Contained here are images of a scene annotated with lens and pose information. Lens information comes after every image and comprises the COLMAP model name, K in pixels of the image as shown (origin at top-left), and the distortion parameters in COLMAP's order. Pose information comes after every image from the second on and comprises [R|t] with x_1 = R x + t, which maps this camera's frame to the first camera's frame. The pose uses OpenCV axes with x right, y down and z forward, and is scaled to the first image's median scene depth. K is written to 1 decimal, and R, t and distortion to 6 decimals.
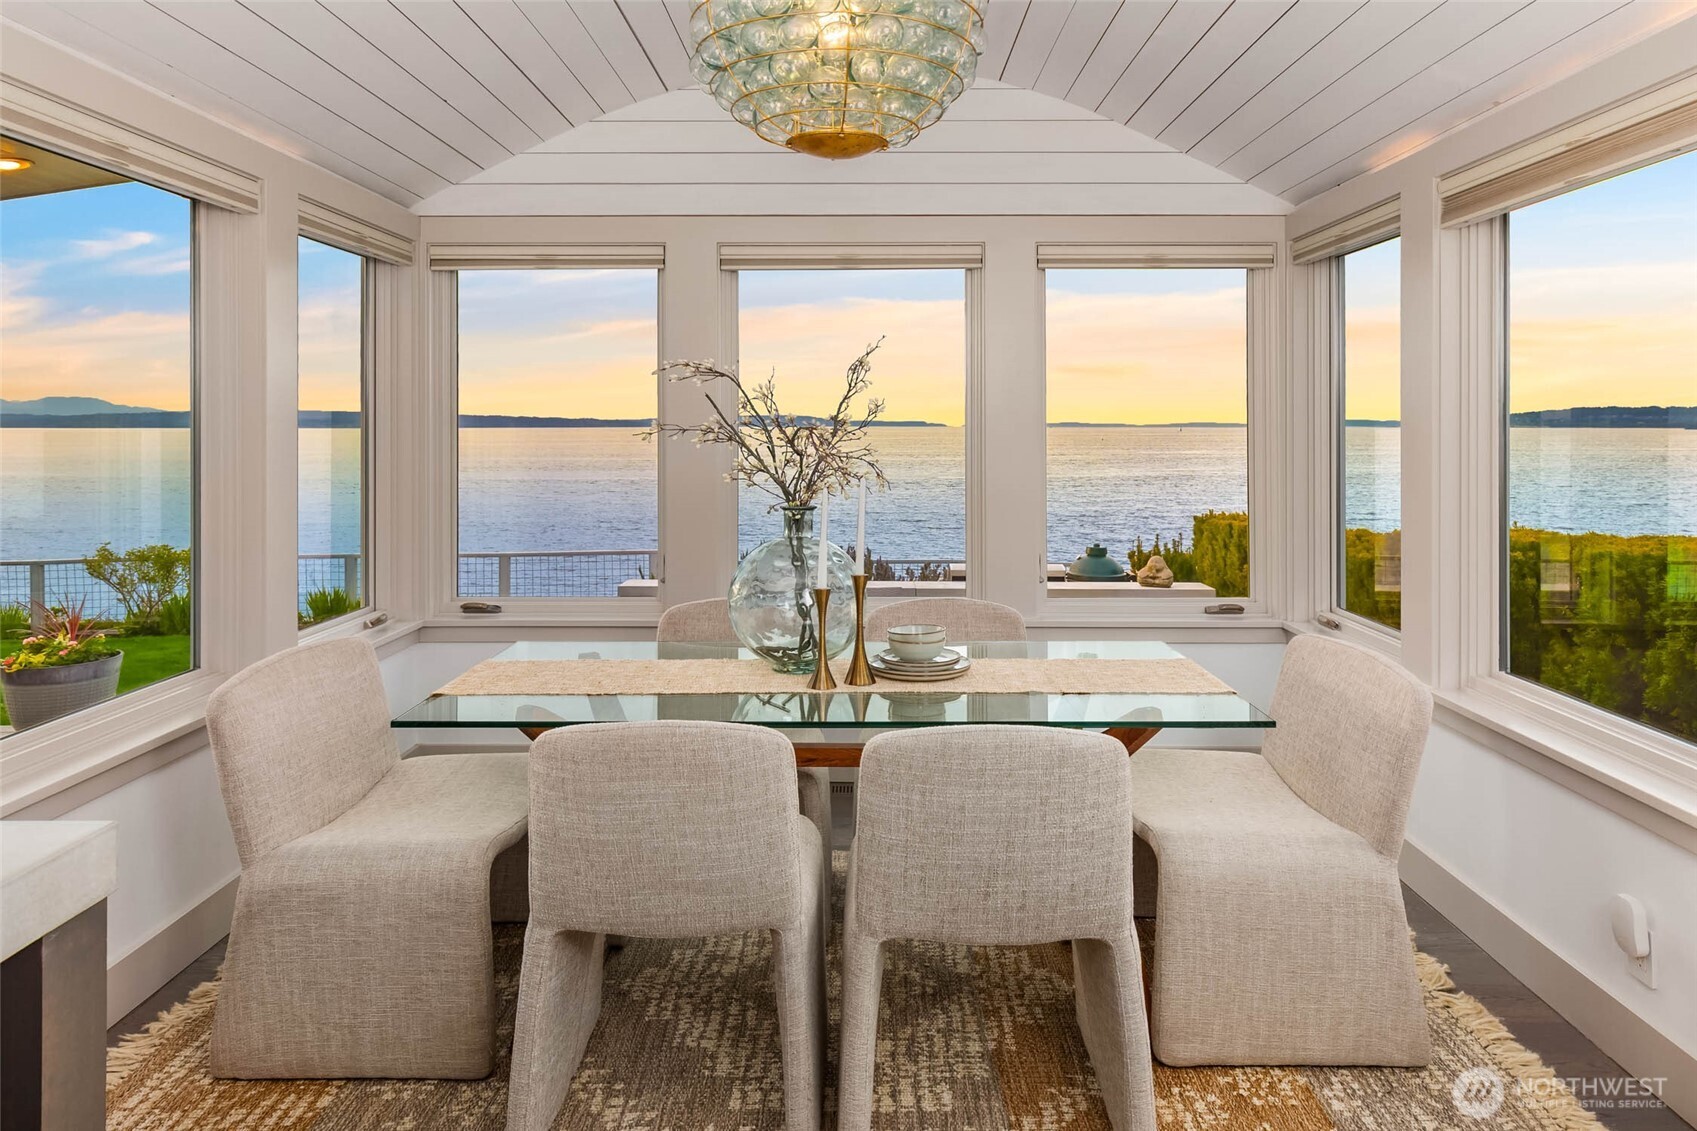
lens RADIAL K [[1135.2, 0, 837.1], [0, 1135.2, 418.1], [0, 0, 1]] dist [0.024801, -0.002702]
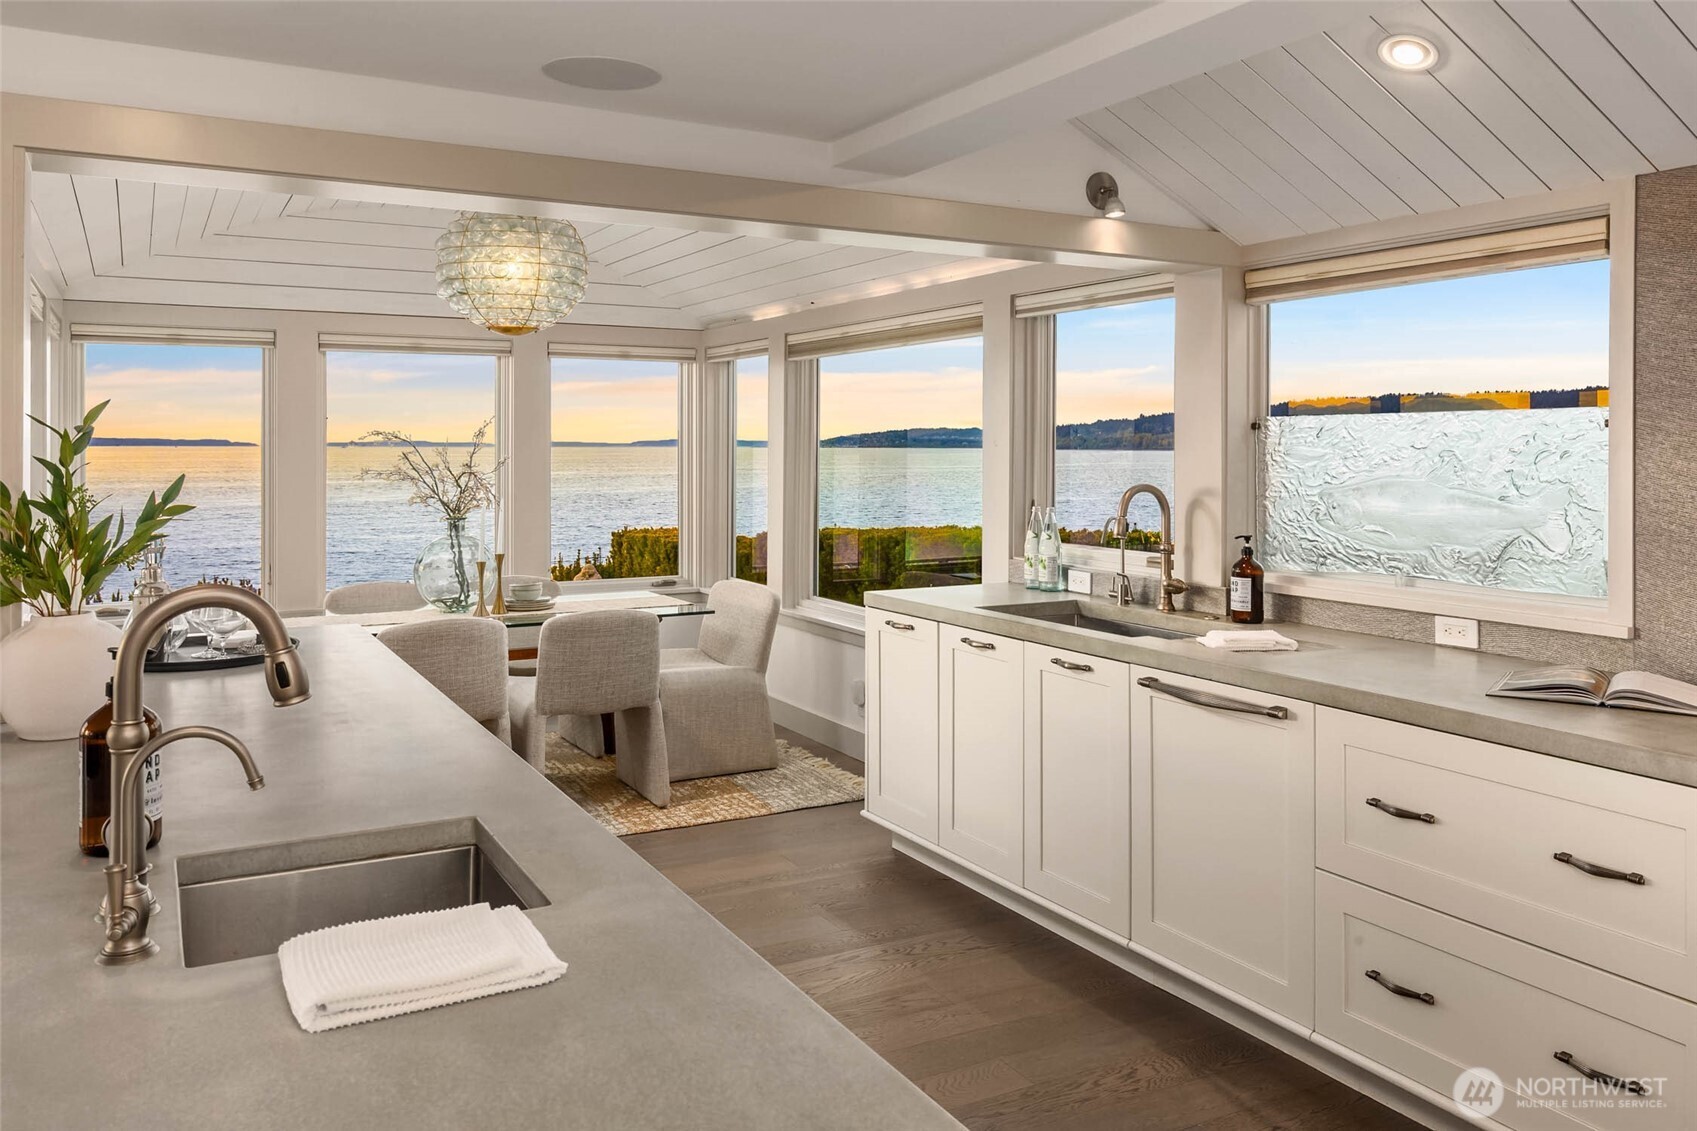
lens RADIAL K [[1307.9, 0, 849.1], [0, 1307.9, 444.4], [0, 0, 1]] dist [-0.006351, -0.002431]
pose [[0.865942, 0.001193, 0.500143, -0.542005], [-0.004223, 0.999979, 0.004926, -0.047953], [-0.500127, -0.006378, 0.865929, -1.079357]]
